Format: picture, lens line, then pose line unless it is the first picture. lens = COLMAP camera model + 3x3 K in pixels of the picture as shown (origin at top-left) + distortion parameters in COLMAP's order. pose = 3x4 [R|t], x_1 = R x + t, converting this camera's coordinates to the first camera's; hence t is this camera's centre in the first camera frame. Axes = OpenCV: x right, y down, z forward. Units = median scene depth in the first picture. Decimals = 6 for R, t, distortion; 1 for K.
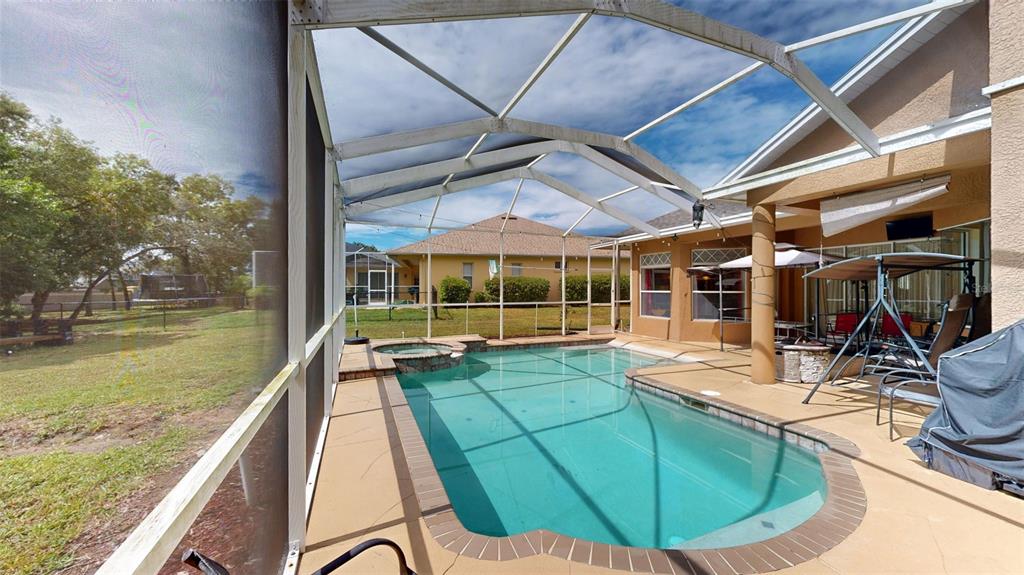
lens RADIAL K [[375.9, 0, 512.0], [0, 375.9, 287.5], [0, 0, 1]] dist [0.001879, 0.000045]
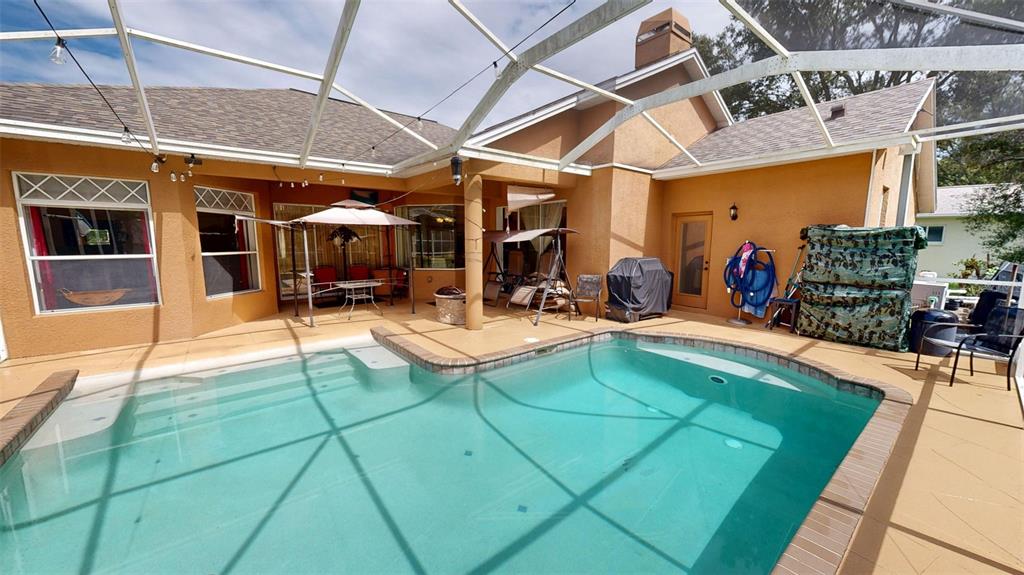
lens RADIAL K [[375.9, 0, 512.0], [0, 375.9, 287.5], [0, 0, 1]] dist [0.001879, 0.000045]
pose [[-0.290975, -0.120768, 0.949078, -0.248515], [-0.001590, 0.992061, 0.125750, -0.012530], [-0.956729, 0.035081, -0.288857, 0.634806]]
